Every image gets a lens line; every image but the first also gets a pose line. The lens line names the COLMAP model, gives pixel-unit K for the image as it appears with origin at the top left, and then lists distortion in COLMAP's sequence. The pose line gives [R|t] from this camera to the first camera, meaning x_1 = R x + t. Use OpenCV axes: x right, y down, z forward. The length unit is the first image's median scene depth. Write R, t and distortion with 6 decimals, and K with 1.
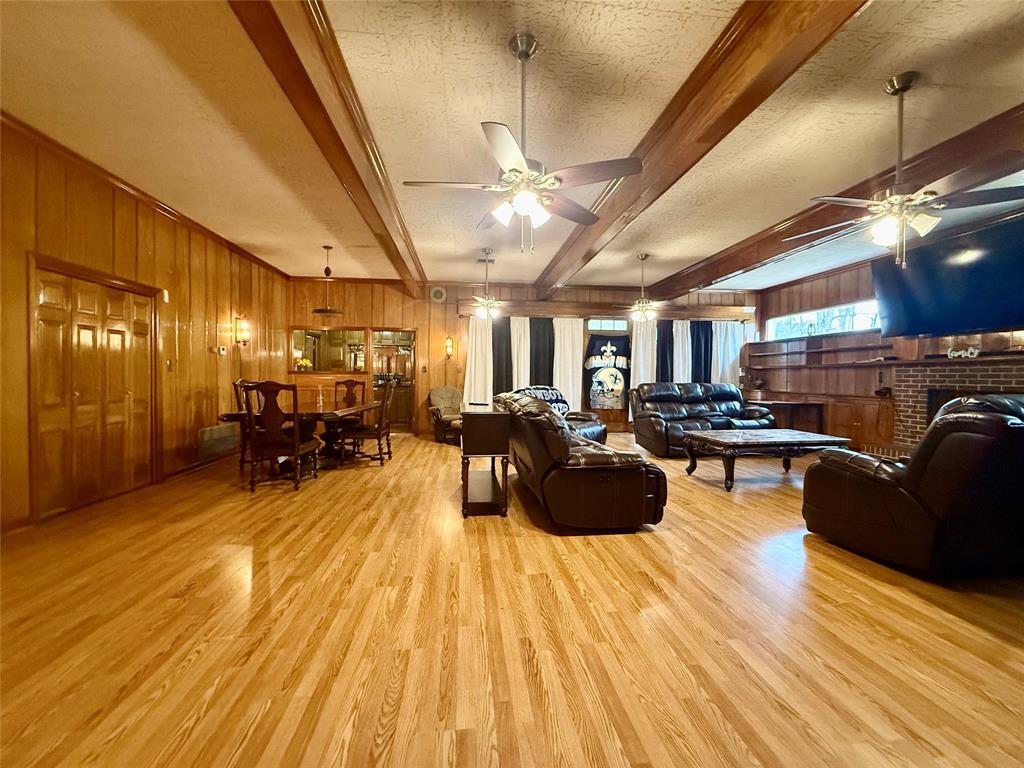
lens RADIAL K [[407.5, 0, 508.1], [0, 407.5, 382.5], [0, 0, 1]] dist [0.000775, 0.000140]
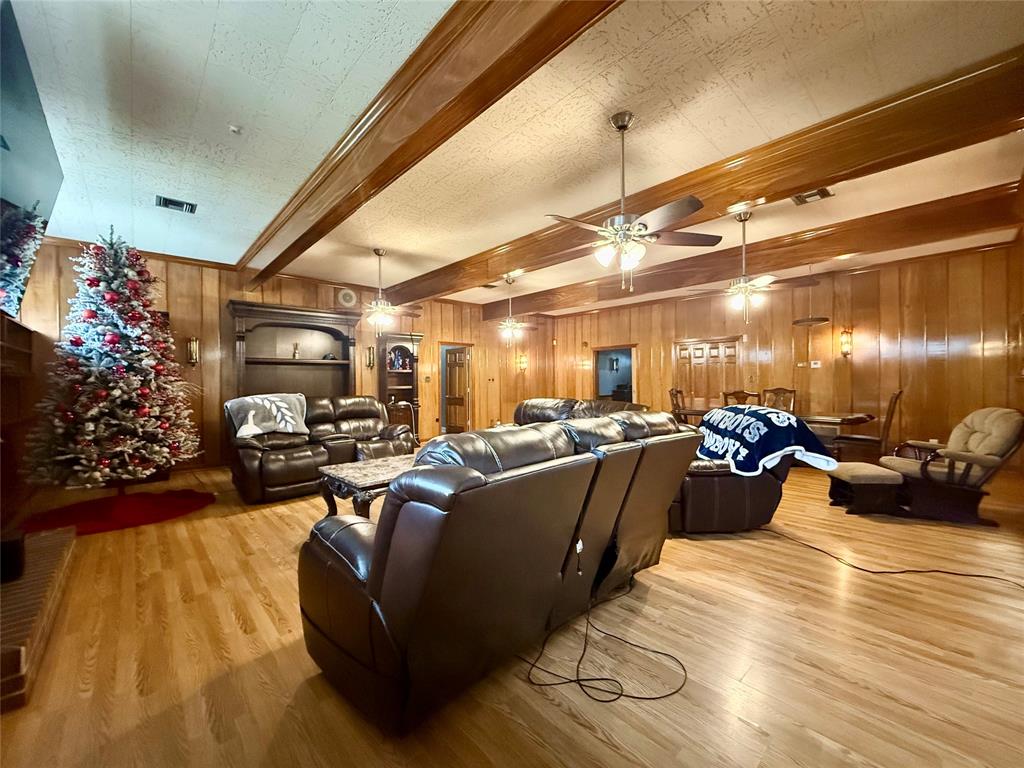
lens RADIAL K [[407.5, 0, 508.1], [0, 407.5, 382.5], [0, 0, 1]] dist [0.000775, 0.000140]
pose [[-0.806773, 0.004260, -0.590847, 0.787688], [-0.001856, 0.999951, 0.009744, -0.033096], [0.590859, 0.008958, -0.806725, 1.464322]]
